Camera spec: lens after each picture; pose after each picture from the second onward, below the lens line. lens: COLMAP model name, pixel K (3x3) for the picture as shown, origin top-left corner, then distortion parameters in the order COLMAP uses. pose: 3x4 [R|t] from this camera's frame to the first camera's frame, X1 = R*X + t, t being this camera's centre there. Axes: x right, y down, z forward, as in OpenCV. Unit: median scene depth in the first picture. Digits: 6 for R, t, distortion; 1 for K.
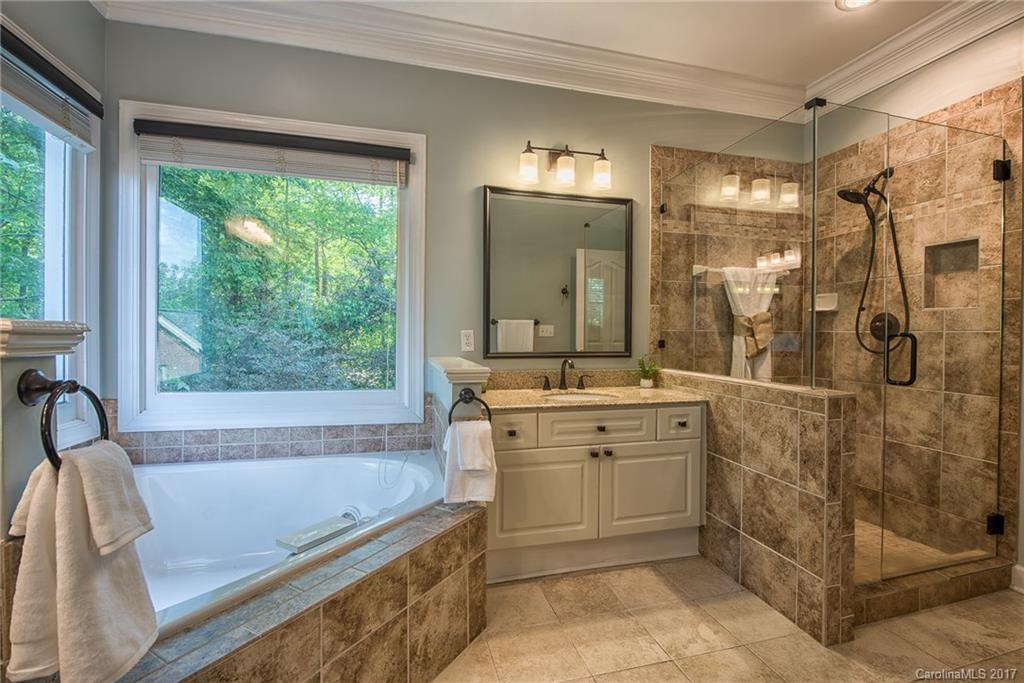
lens RADIAL K [[460.2, 0, 518.2], [0, 460.2, 340.1], [0, 0, 1]] dist [0.010406, -0.001382]
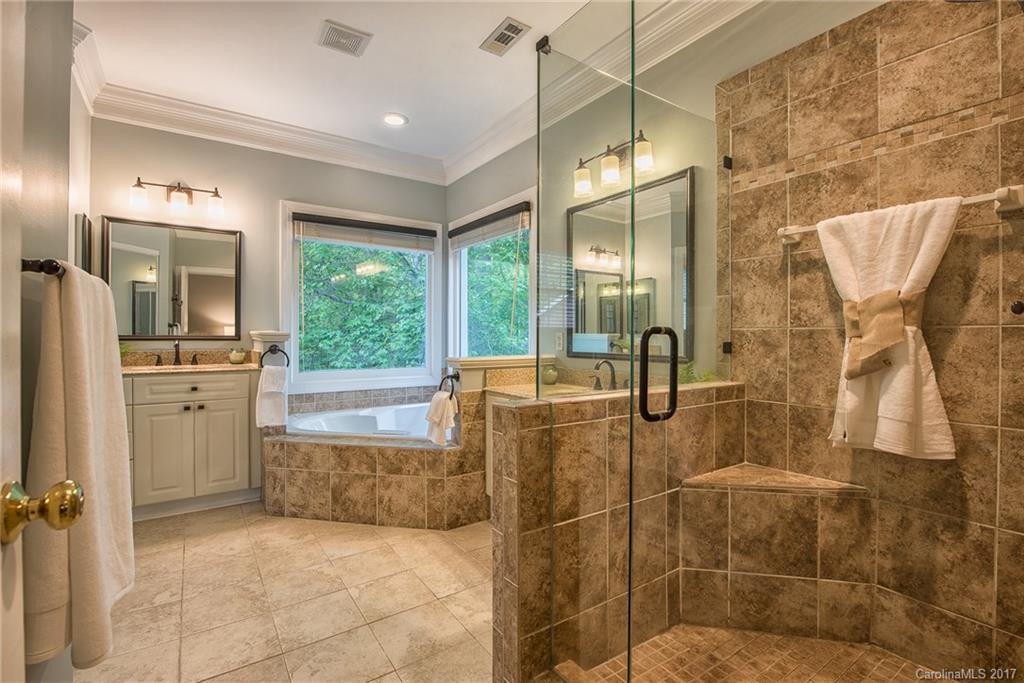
lens RADIAL K [[460.2, 0, 517.0], [0, 460.2, 337.3], [0, 0, 1]] dist [0.010406, -0.001382]
pose [[0.335335, -0.001155, -0.942098, 0.883975], [-0.014514, 0.999874, -0.006392, 0.000736], [0.941987, 0.015817, 0.335276, 0.440236]]
